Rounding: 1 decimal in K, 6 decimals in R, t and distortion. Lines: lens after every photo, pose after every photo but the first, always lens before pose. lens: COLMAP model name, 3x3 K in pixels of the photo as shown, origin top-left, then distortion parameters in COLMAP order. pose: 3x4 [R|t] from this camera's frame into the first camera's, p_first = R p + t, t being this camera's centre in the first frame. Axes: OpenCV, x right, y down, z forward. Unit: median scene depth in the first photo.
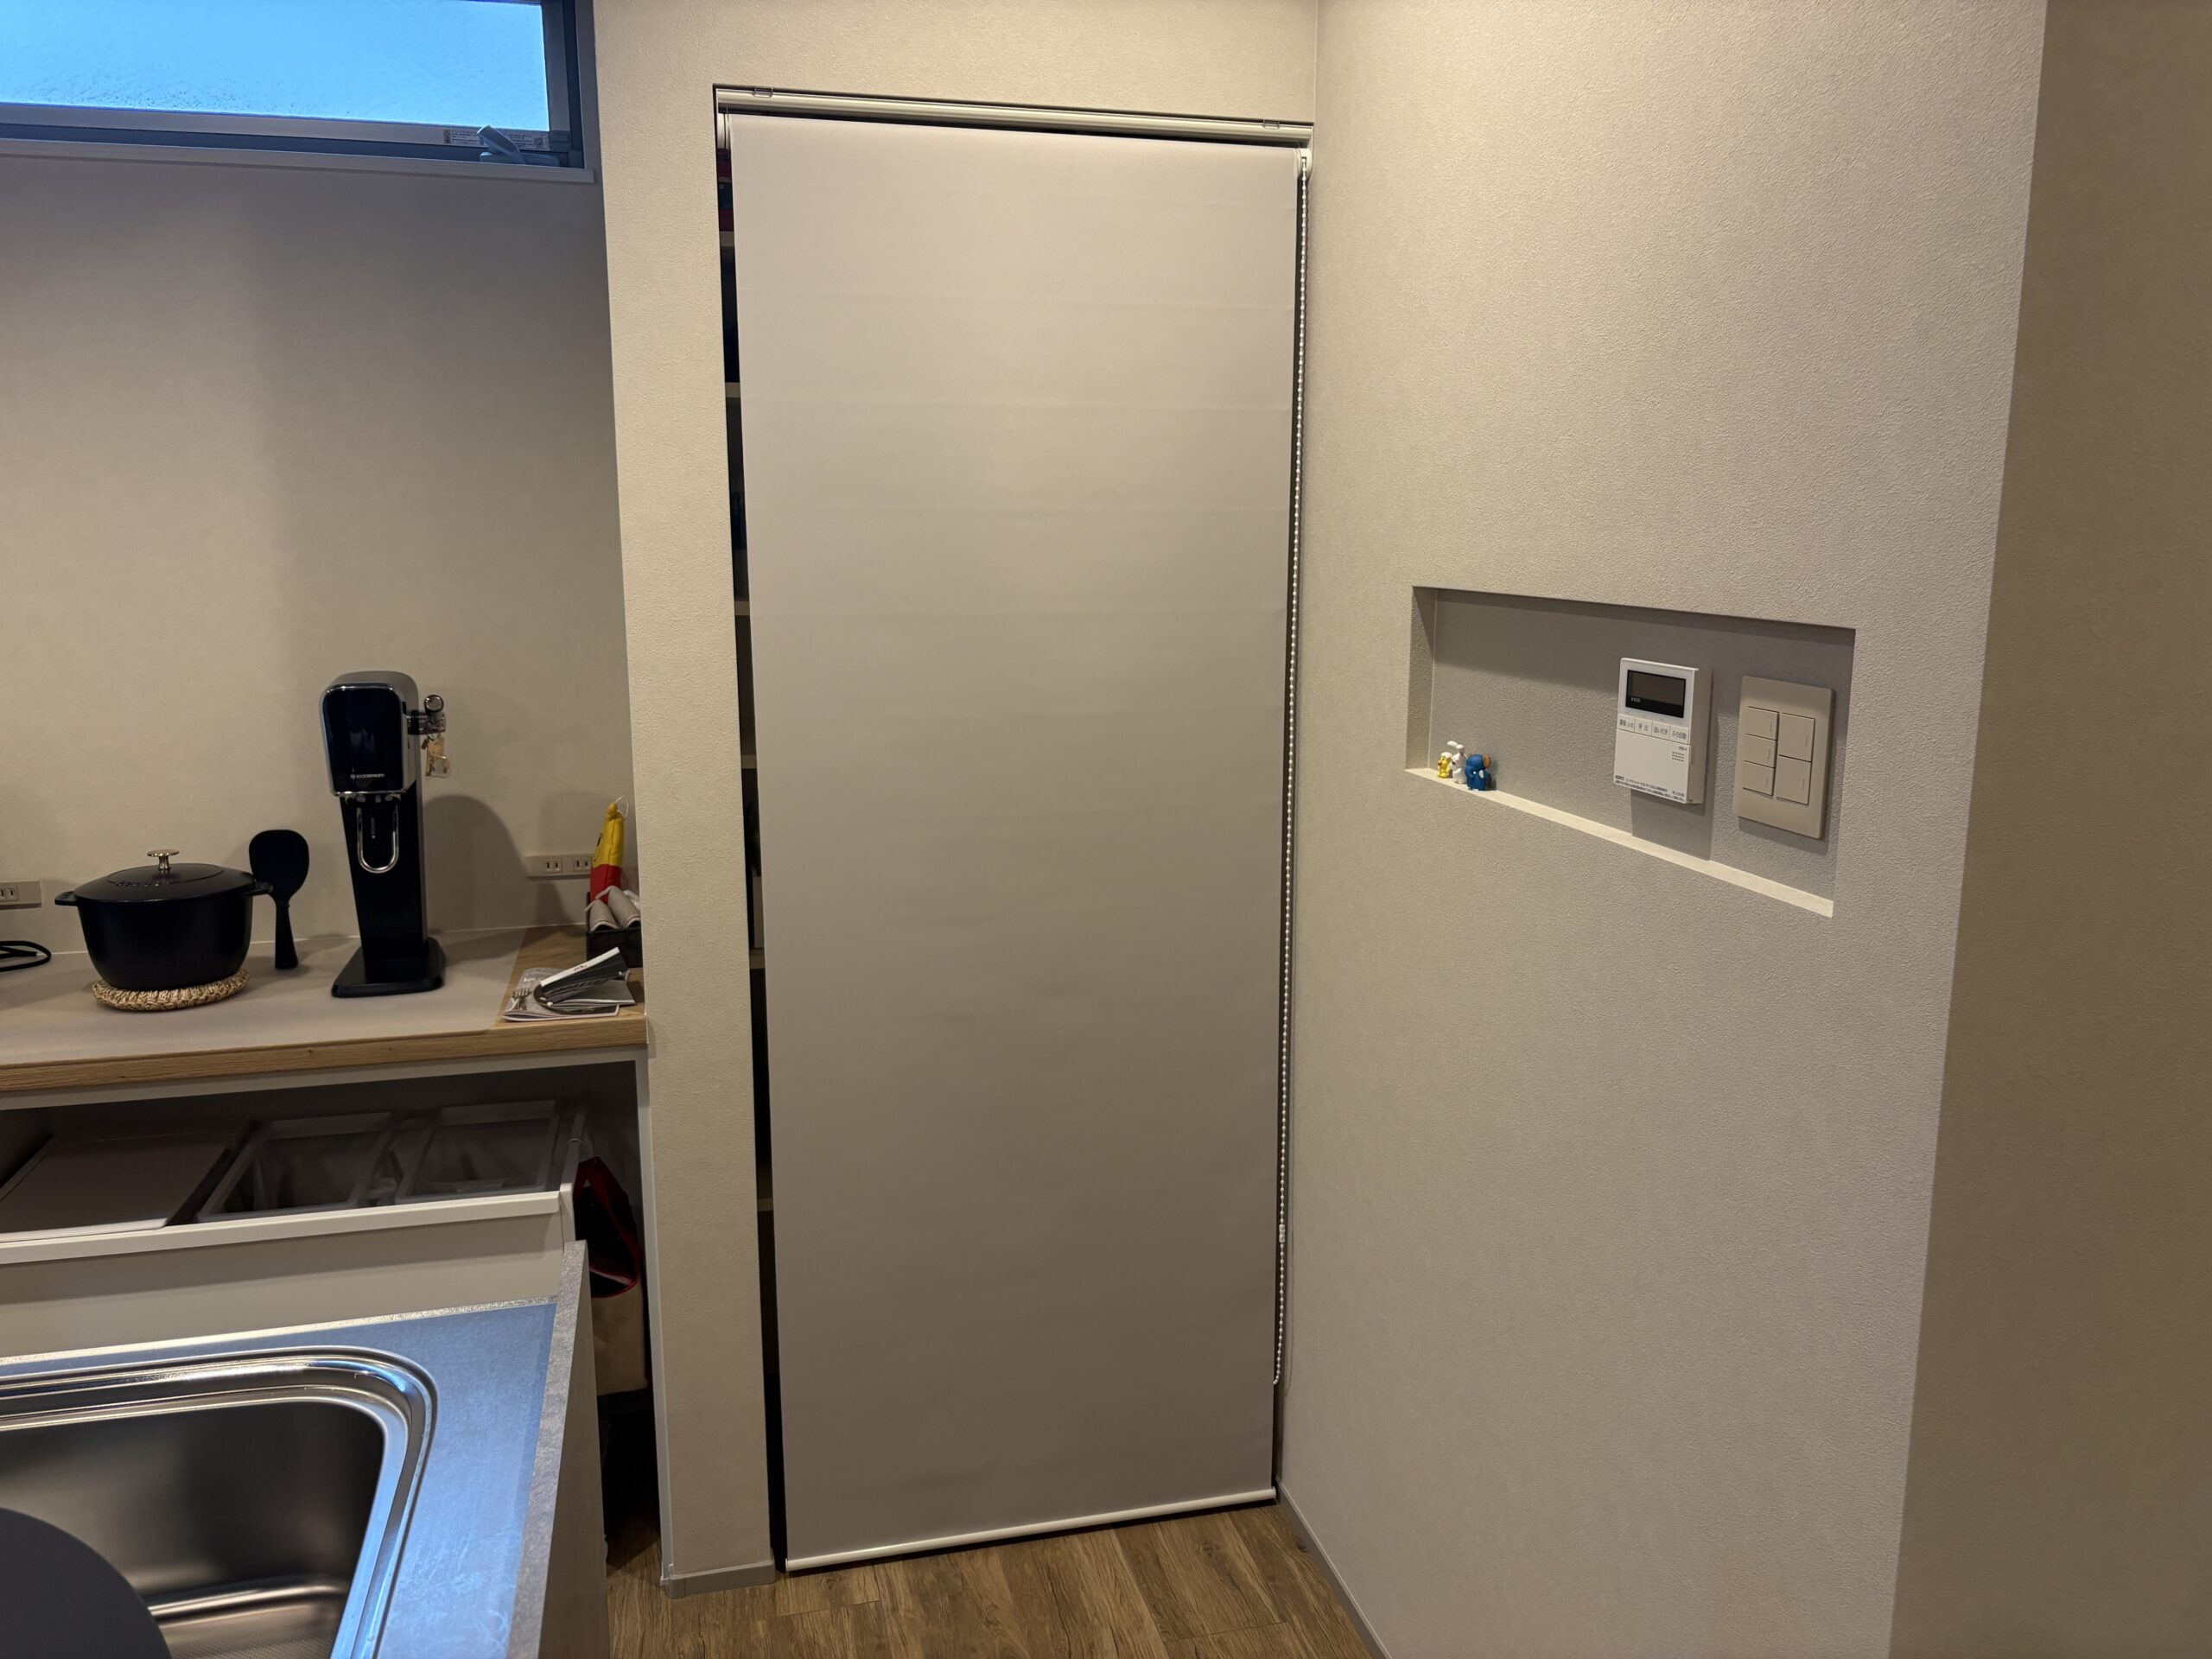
lens RADIAL K [[1681.5, 0, 1106.1], [0, 1681.5, 826.5], [0, 0, 1]] dist [0.037766, -0.025380]
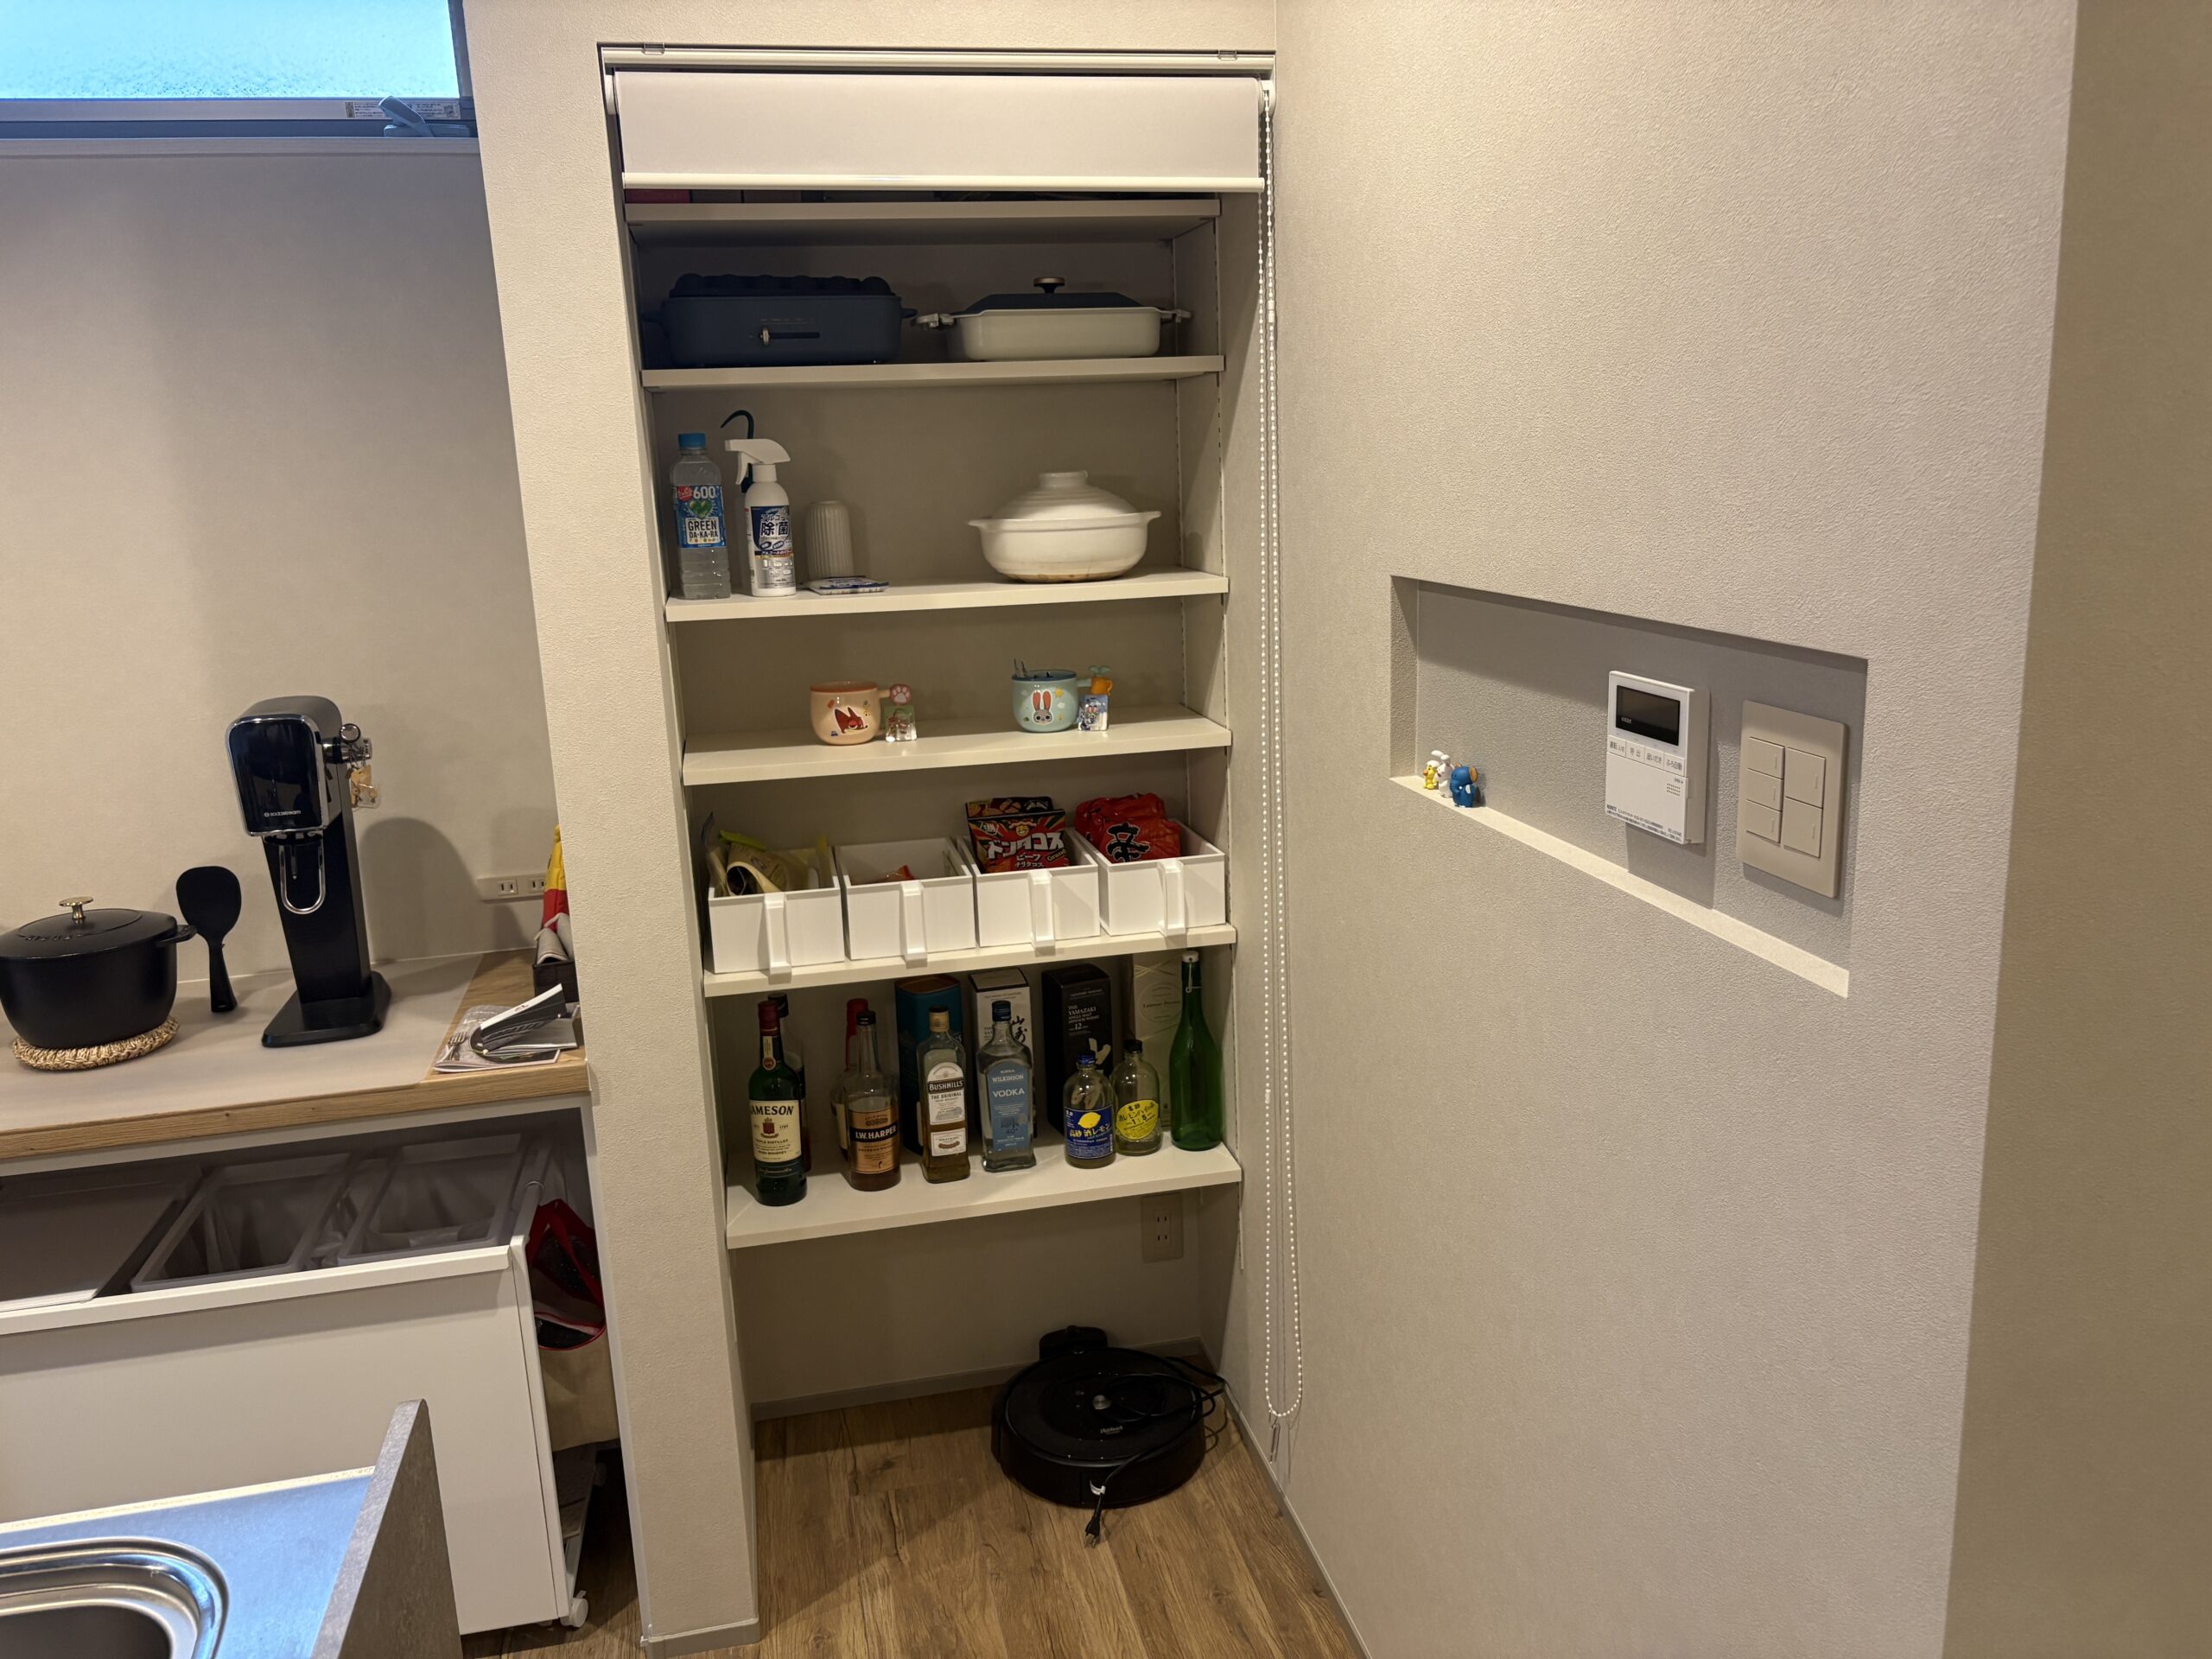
lens RADIAL K [[1681.5, 0, 1107.4], [0, 1681.5, 833.8], [0, 0, 1]] dist [0.037766, -0.025380]
pose [[0.998764, -0.032869, -0.037282, 0.058289], [0.034466, 0.998480, 0.043013, -0.047722], [0.035811, -0.044245, 0.998379, 0.090680]]
